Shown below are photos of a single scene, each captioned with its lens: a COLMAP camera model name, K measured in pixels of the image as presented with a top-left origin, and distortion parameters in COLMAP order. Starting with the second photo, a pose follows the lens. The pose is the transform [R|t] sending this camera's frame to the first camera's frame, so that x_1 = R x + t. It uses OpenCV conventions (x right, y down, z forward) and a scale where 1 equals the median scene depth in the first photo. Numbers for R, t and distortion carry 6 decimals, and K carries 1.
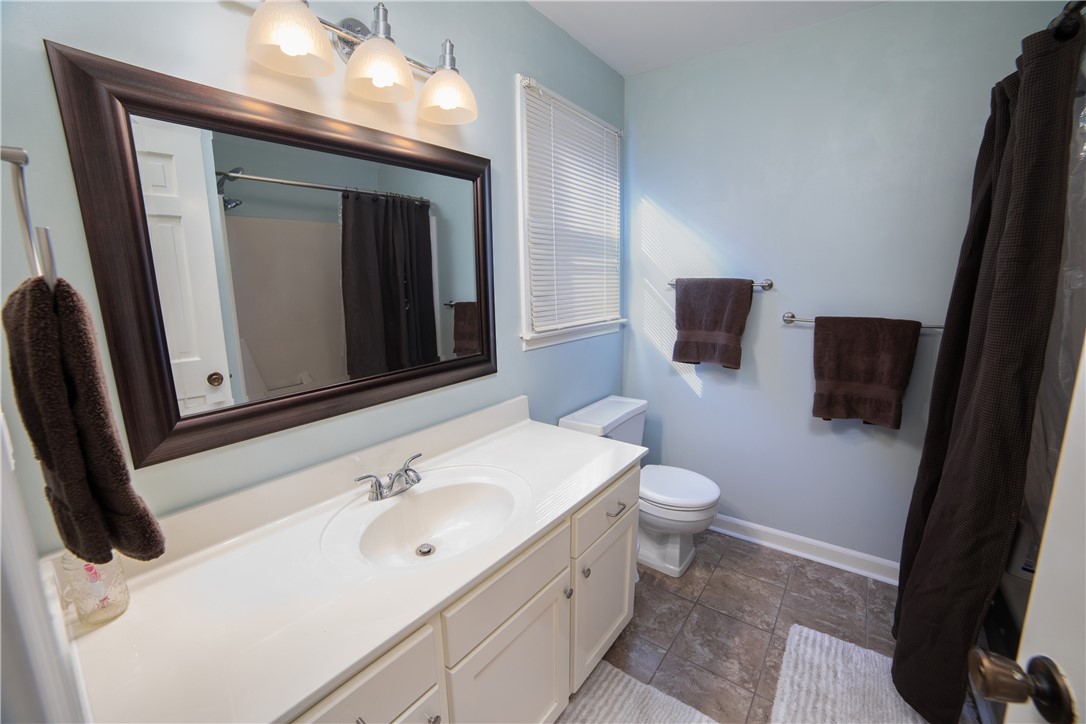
lens RADIAL K [[446.8, 0, 536.6], [0, 446.8, 362.3], [0, 0, 1]] dist [-0.088345, 0.028591]
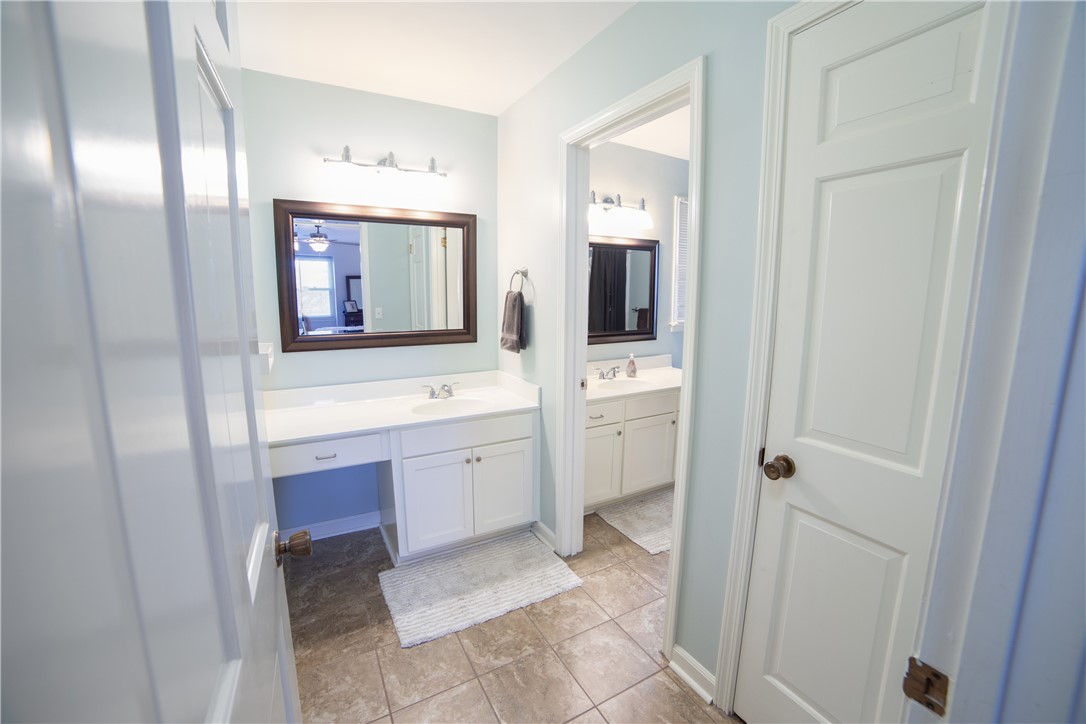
lens RADIAL K [[446.8, 0, 536.6], [0, 446.8, 362.3], [0, 0, 1]] dist [-0.088345, 0.028591]
pose [[0.918447, 0.076389, -0.388099, 0.206931], [-0.086801, 0.996182, -0.009339, 0.190507], [0.385904, 0.042265, 0.921570, -1.097037]]
